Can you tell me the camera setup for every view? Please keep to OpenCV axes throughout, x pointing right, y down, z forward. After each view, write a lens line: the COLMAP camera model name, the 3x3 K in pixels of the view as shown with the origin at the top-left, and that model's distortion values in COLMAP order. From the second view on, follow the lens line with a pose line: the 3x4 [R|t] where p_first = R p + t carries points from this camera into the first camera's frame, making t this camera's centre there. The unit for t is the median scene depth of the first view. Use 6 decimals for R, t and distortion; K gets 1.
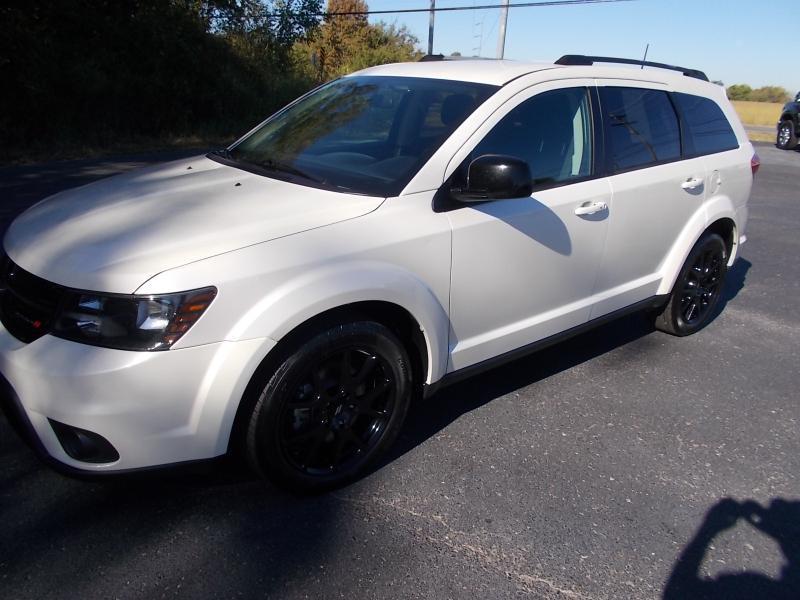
lens RADIAL K [[625.0, 0, 399.7], [0, 625.0, 297.5], [0, 0, 1]] dist [0.001240, -0.014210]
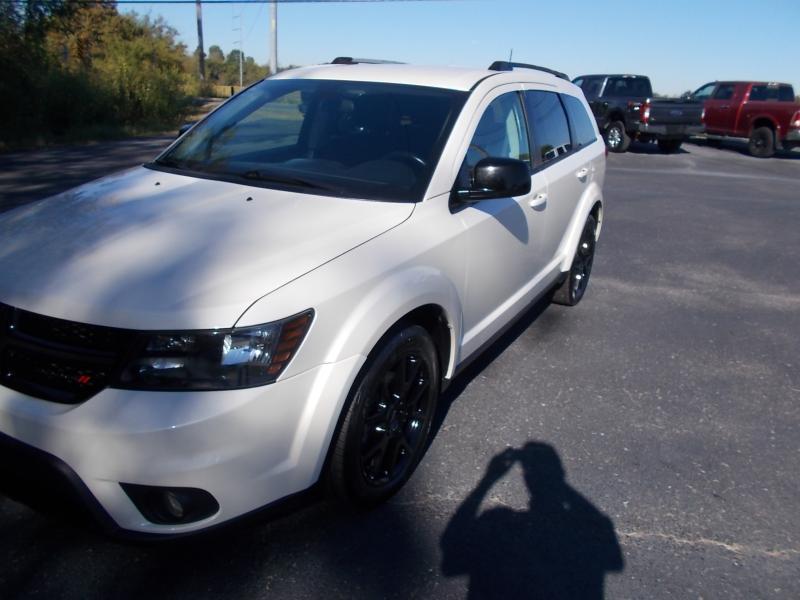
lens RADIAL K [[625.0, 0, 406.9], [0, 625.0, 294.5], [0, 0, 1]] dist [0.001240, -0.014210]
pose [[0.932233, -0.115807, 0.342827, -0.302929], [0.114534, 0.993129, 0.024032, -0.028110], [-0.343255, 0.016862, 0.939091, 0.035454]]
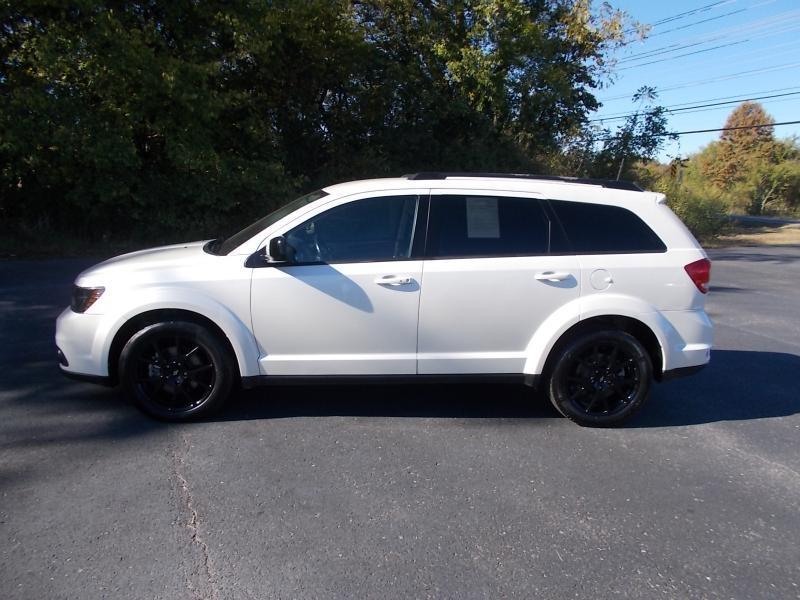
lens RADIAL K [[625.0, 0, 398.7], [0, 625.0, 303.9], [0, 0, 1]] dist [0.001240, -0.014210]
pose [[0.809003, 0.094333, -0.580186, 1.055951], [-0.189405, 0.976228, -0.105379, 0.042864], [0.556453, 0.195142, 0.807638, -0.066009]]
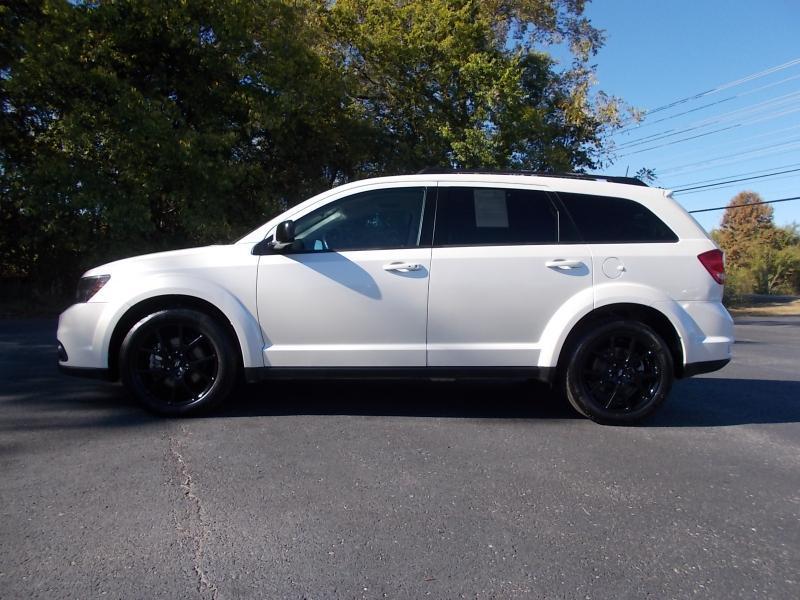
lens RADIAL K [[625.0, 0, 397.7], [0, 625.0, 300.4], [0, 0, 1]] dist [0.001240, -0.014210]
pose [[0.800646, -0.005270, -0.599115, 1.049217], [-0.185464, 0.948666, -0.256195, 0.254429], [0.569710, 0.316236, 0.758568, 0.013115]]
